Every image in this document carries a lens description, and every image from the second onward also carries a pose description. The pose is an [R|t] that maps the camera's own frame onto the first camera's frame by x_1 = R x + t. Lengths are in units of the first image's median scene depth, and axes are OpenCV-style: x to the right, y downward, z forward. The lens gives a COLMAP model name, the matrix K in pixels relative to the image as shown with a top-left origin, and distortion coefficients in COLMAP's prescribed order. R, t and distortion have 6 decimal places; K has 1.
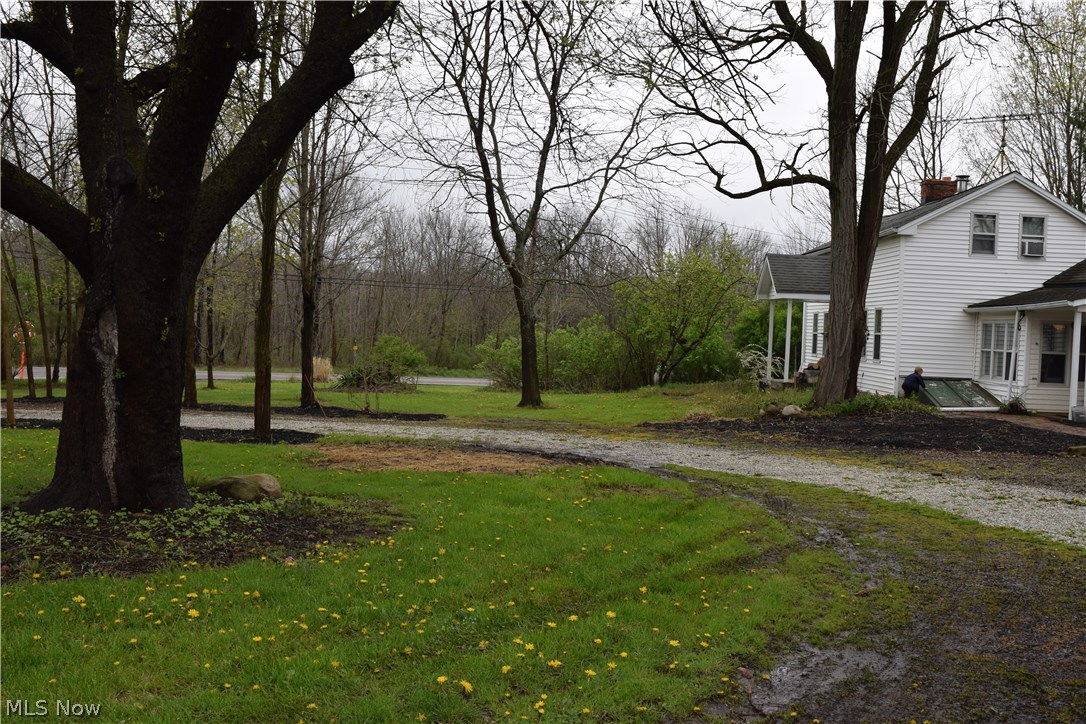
lens RADIAL K [[1113.4, 0, 543.3], [0, 1113.4, 359.7], [0, 0, 1]] dist [-0.048324, 0.000000]
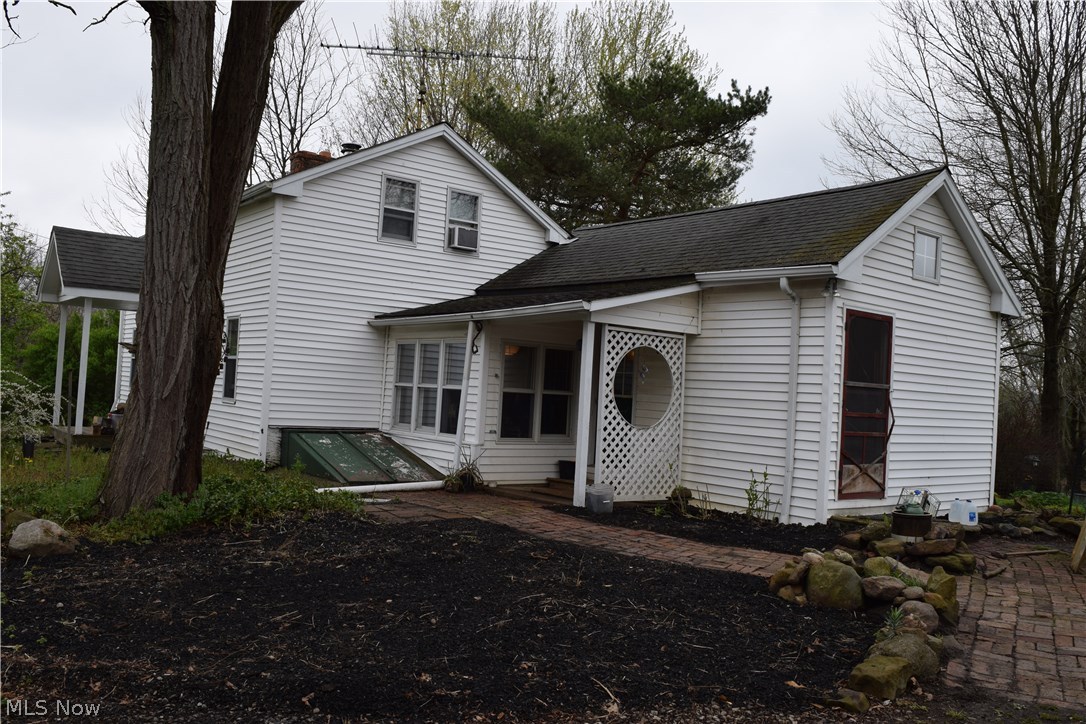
lens RADIAL K [[905.9, 0, 544.7], [0, 905.9, 355.4], [0, 0, 1]] dist [-0.072249, 0.000242]
pose [[0.794517, 0.027980, 0.606596, 0.144684], [-0.004093, 0.999162, -0.040728, -0.004793], [-0.607228, 0.029876, 0.793966, 0.527273]]
